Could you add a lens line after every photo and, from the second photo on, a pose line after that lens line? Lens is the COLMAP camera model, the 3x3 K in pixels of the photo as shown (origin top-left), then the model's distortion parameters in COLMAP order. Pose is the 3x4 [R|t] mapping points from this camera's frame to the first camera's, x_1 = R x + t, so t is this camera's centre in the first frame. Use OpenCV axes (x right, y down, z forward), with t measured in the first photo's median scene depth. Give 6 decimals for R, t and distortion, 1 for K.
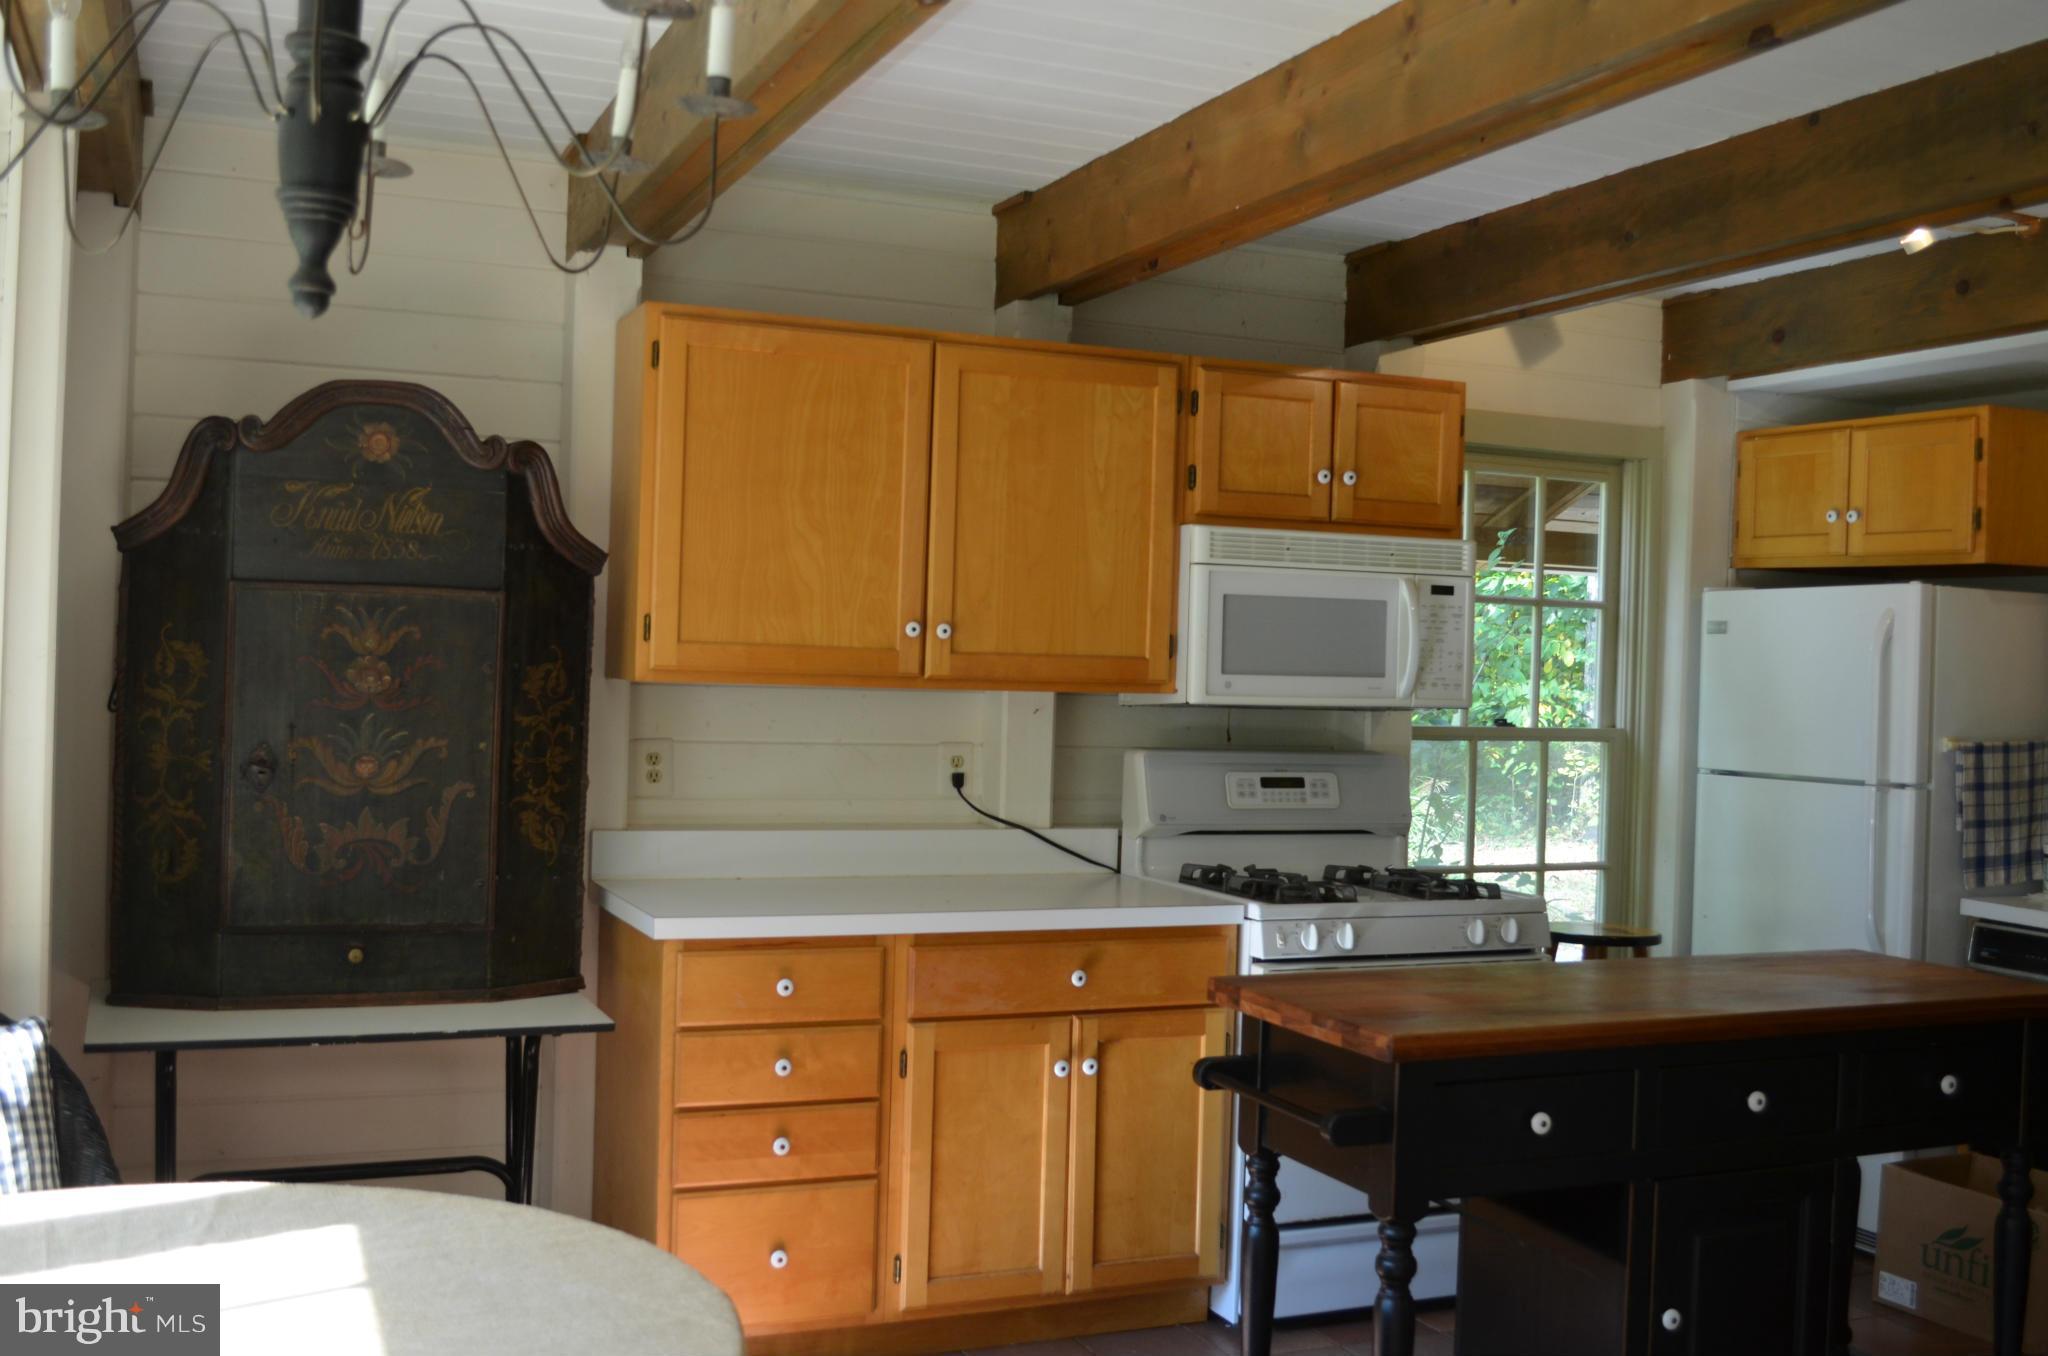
lens RADIAL K [[1991.3, 0, 1024.0], [0, 1991.3, 678.0], [0, 0, 1]] dist [-0.063290, -0.004924]
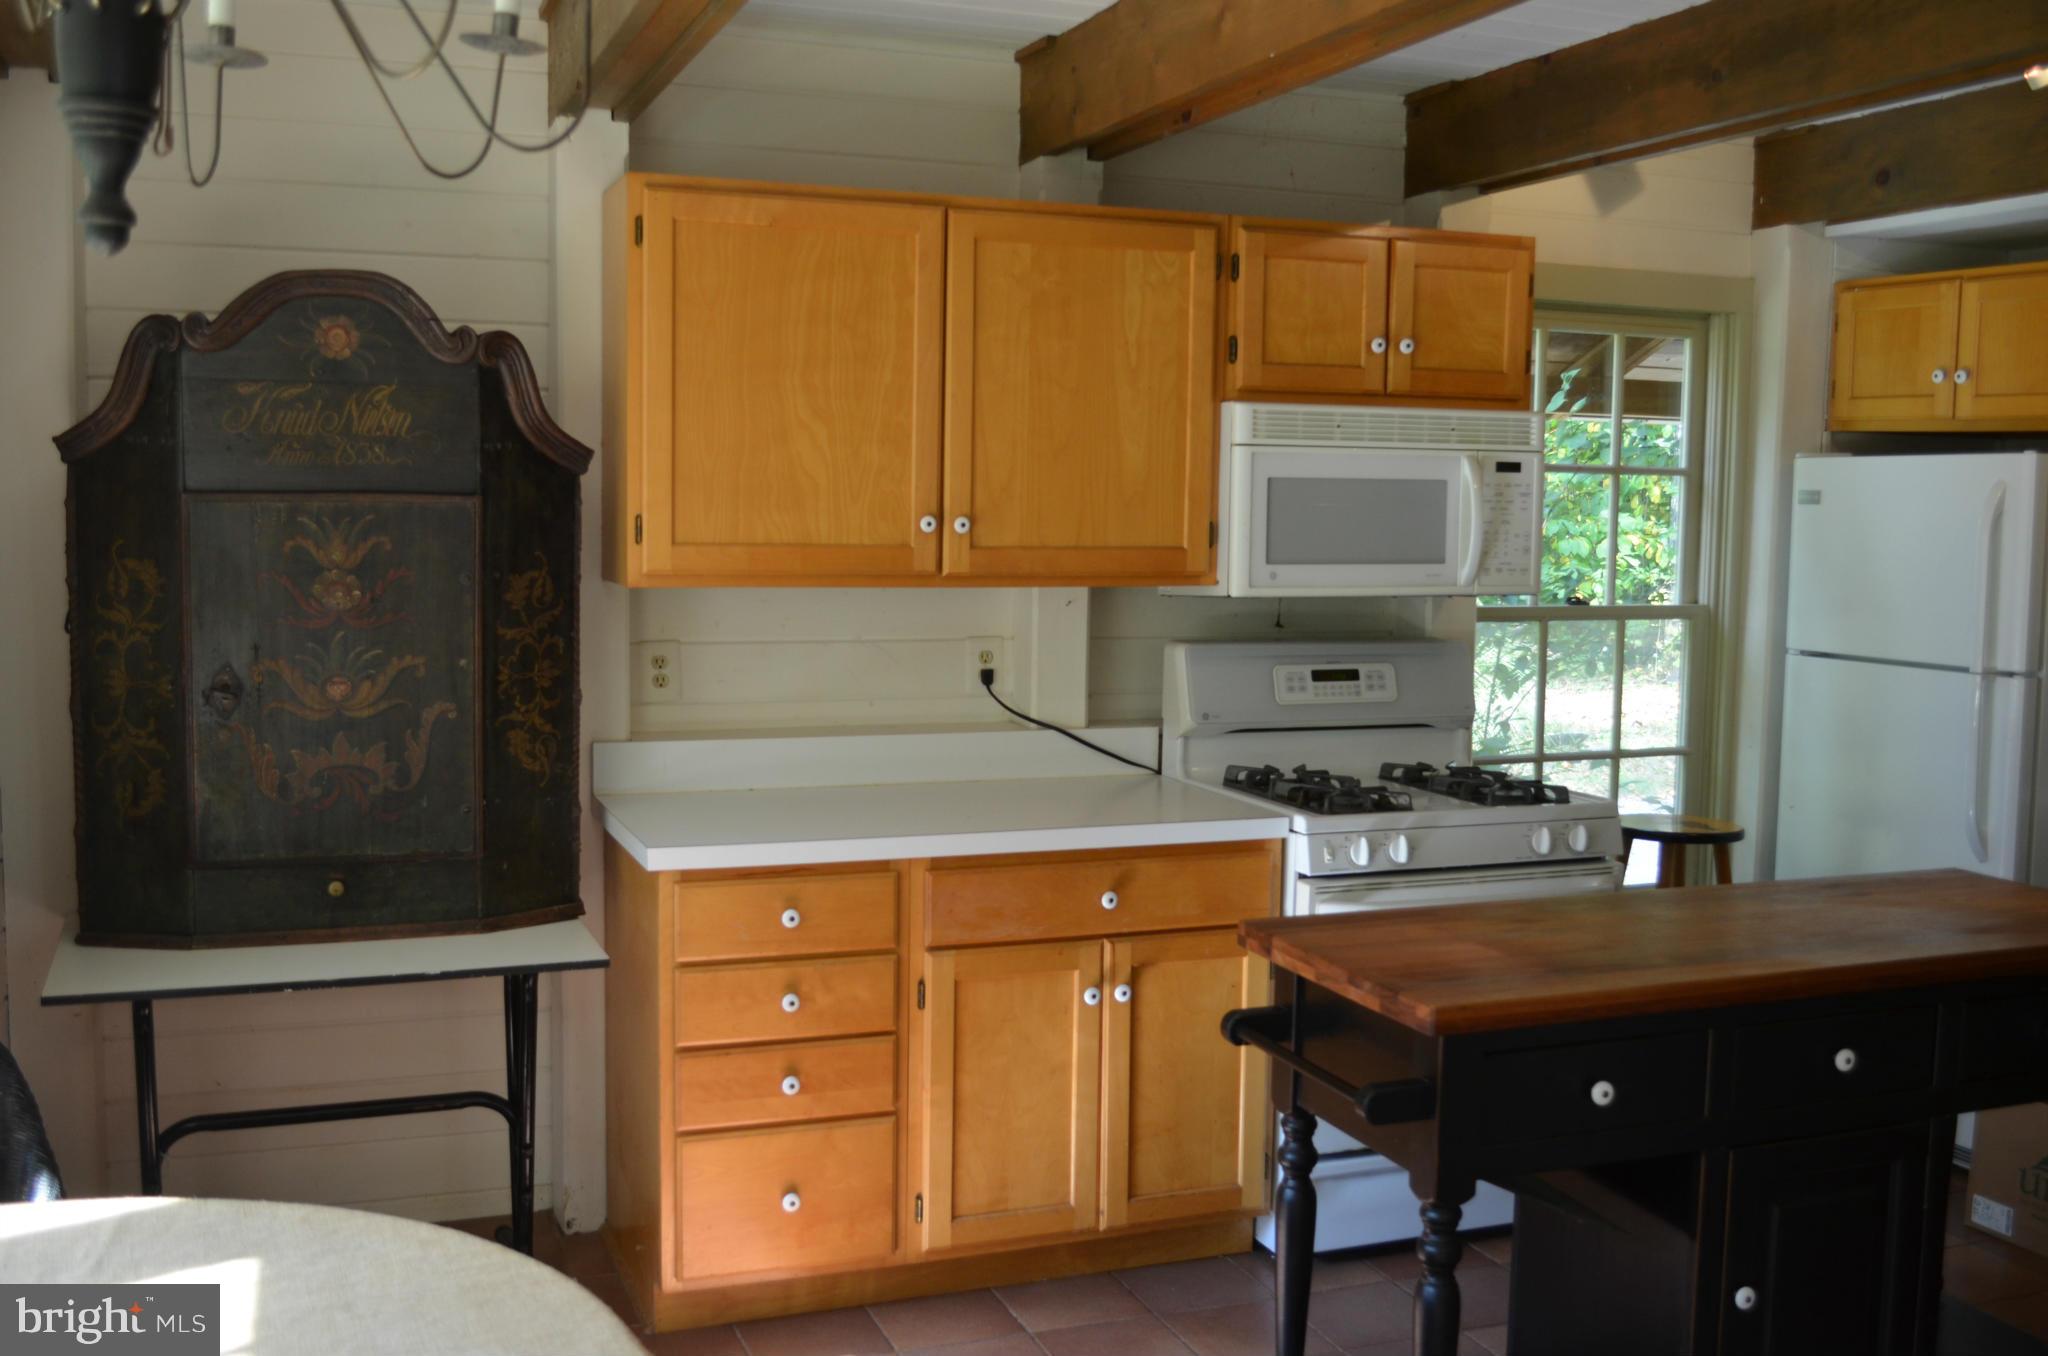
lens RADIAL K [[1991.3, 0, 1024.0], [0, 1991.3, 678.0], [0, 0, 1]] dist [-0.063290, -0.004924]
pose [[0.999083, -0.010834, -0.041429, 0.027120], [0.014272, 0.996398, 0.083588, -0.030944], [0.040374, -0.084102, 0.995639, 0.078943]]
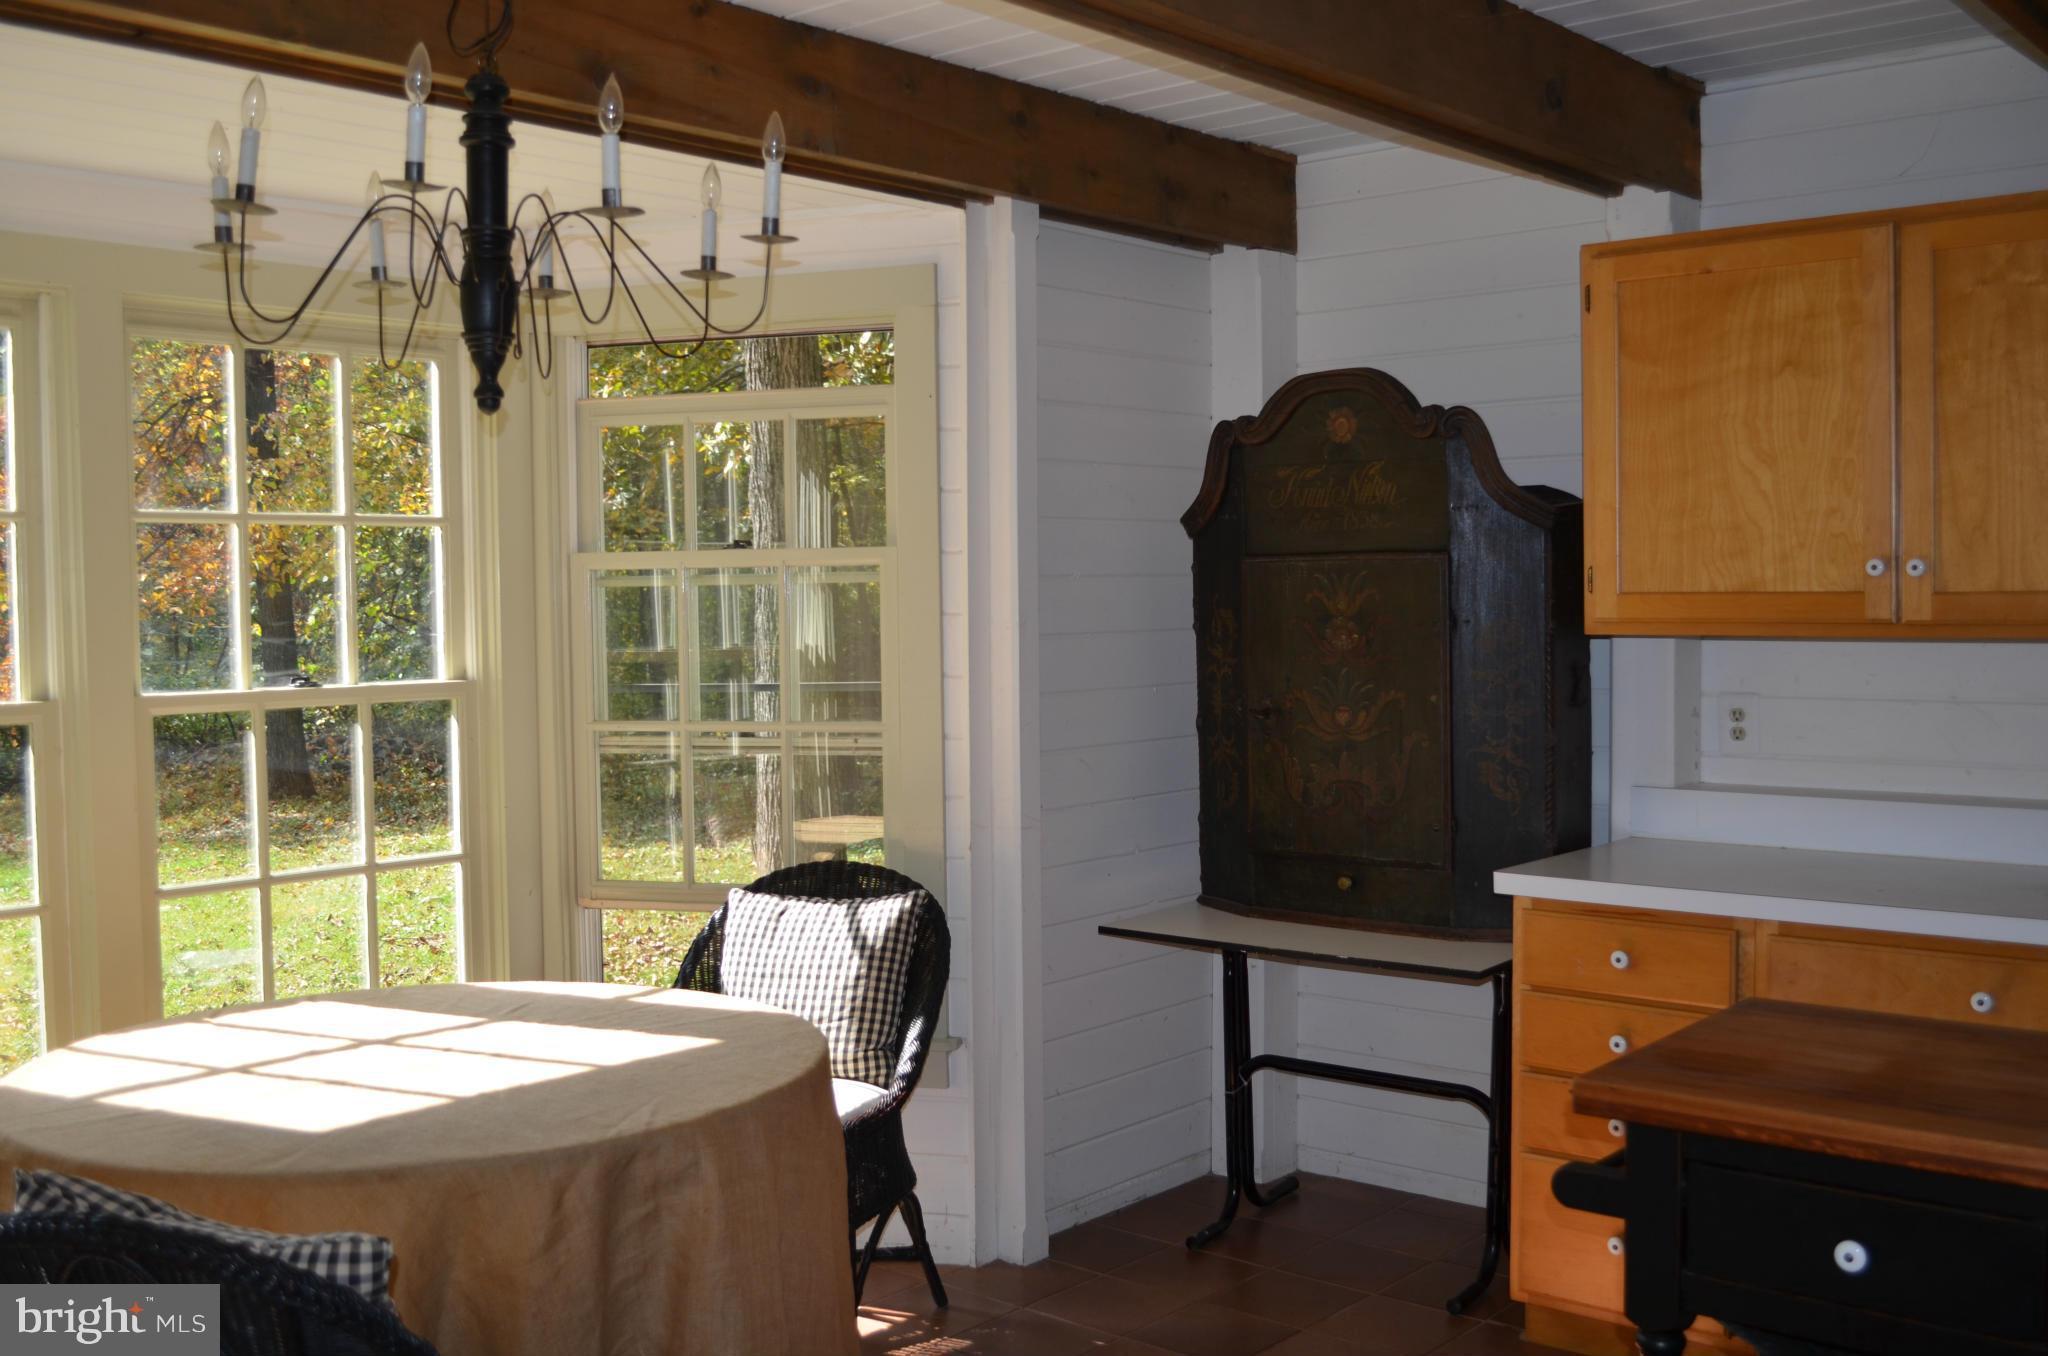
lens RADIAL K [[1991.3, 0, 1024.0], [0, 1991.3, 678.0], [0, 0, 1]] dist [-0.063290, -0.004924]
pose [[0.444457, 0.003992, -0.895791, 0.553376], [0.019736, 0.999704, 0.014247, 0.003589], [0.895583, -0.024011, 0.444247, 0.312665]]
